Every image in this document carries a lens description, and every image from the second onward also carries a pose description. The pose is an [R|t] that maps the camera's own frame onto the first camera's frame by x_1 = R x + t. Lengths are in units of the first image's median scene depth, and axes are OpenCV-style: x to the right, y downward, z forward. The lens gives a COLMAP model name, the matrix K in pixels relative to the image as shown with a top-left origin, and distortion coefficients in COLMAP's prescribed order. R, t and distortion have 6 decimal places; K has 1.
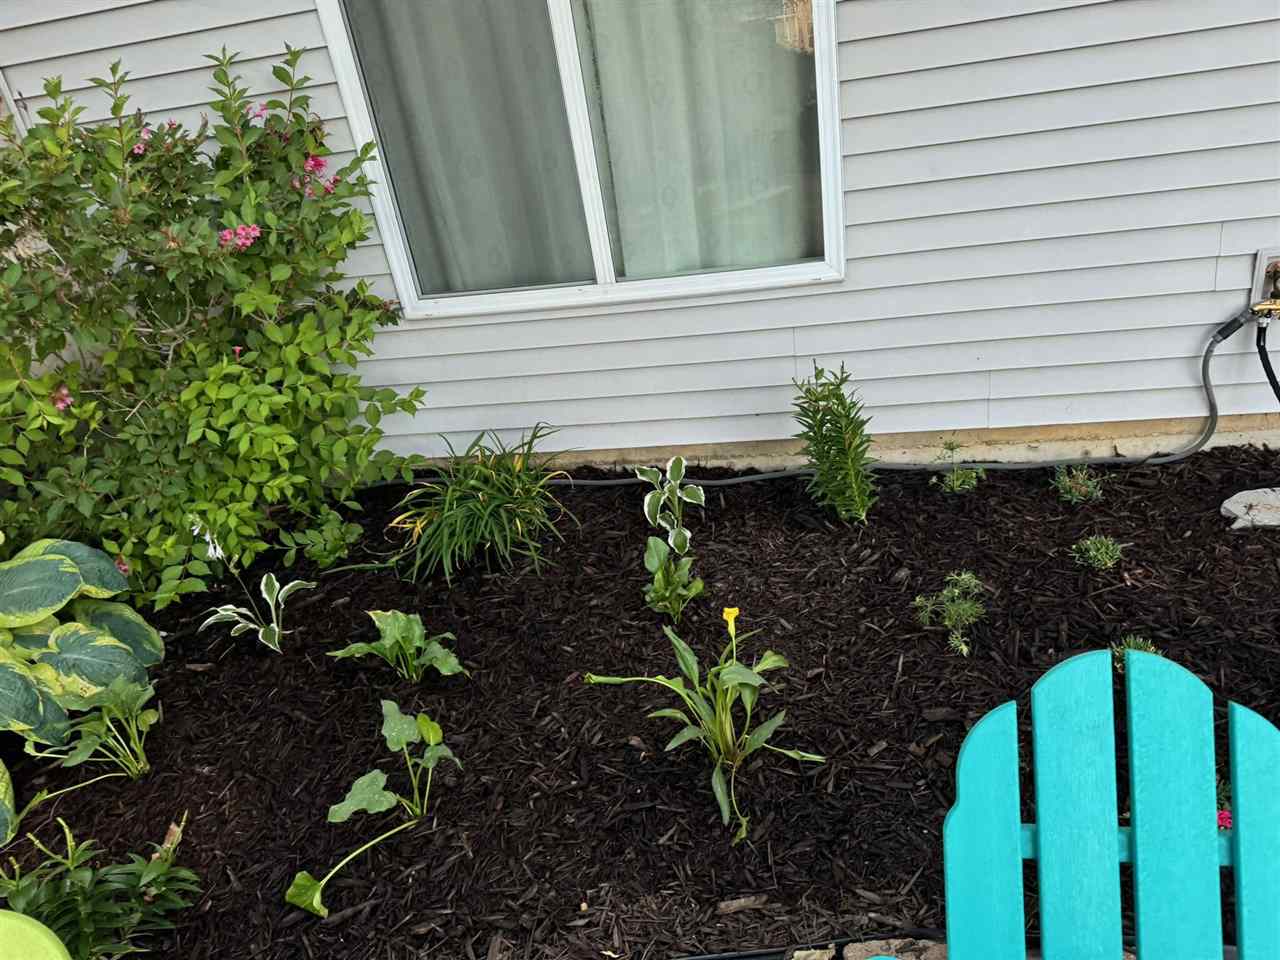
lens RADIAL K [[914.7, 0, 645.6], [0, 914.7, 481.9], [0, 0, 1]] dist [0.039755, -0.043209]
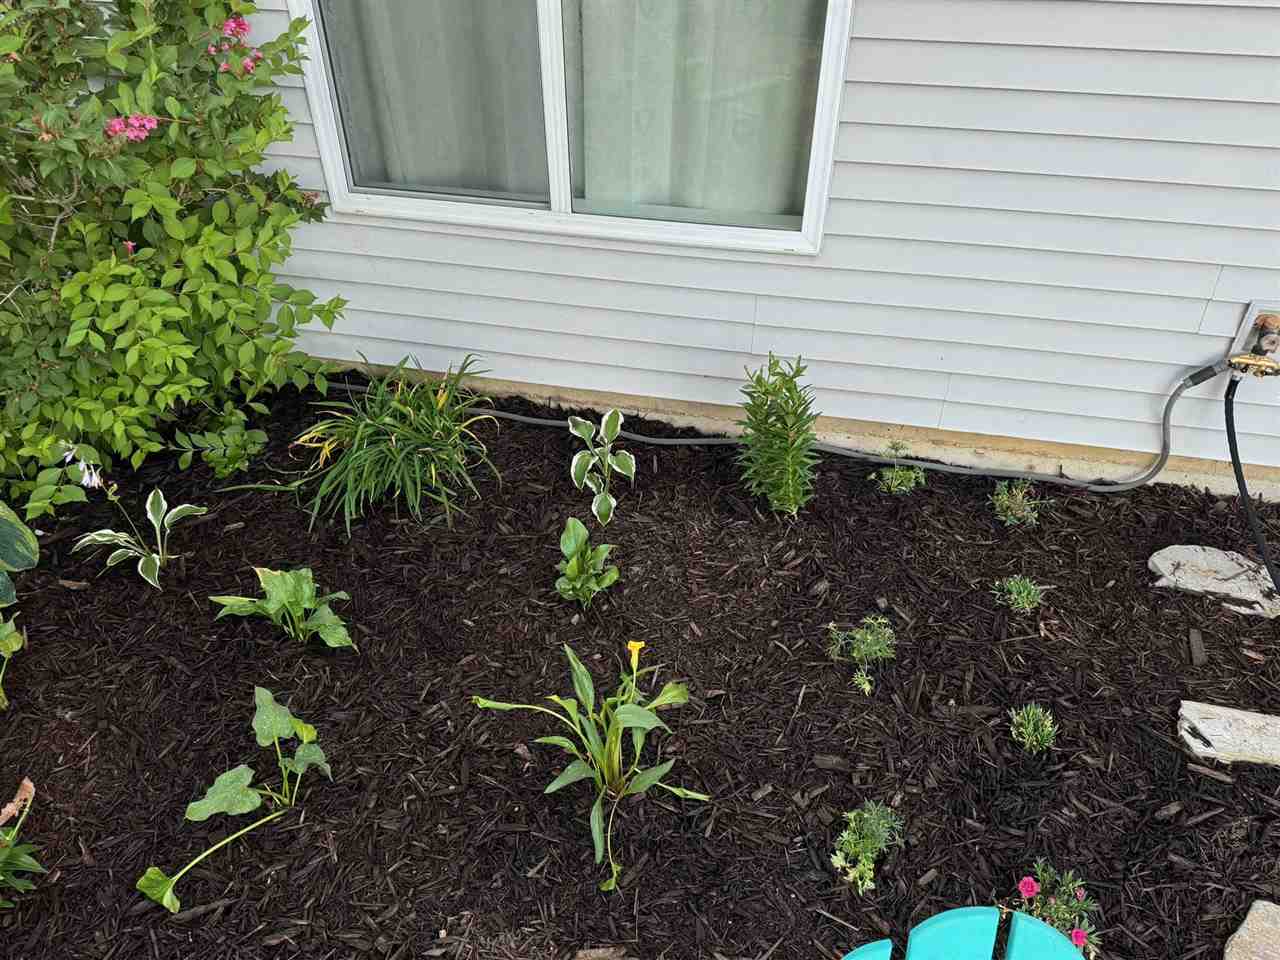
lens RADIAL K [[914.7, 0, 644.3], [0, 914.7, 479.0], [0, 0, 1]] dist [0.039755, -0.043209]
pose [[0.989077, 0.129603, 0.070212, 0.010147], [-0.140057, 0.974803, 0.173618, -0.151240], [-0.045941, -0.181555, 0.982307, 0.073347]]
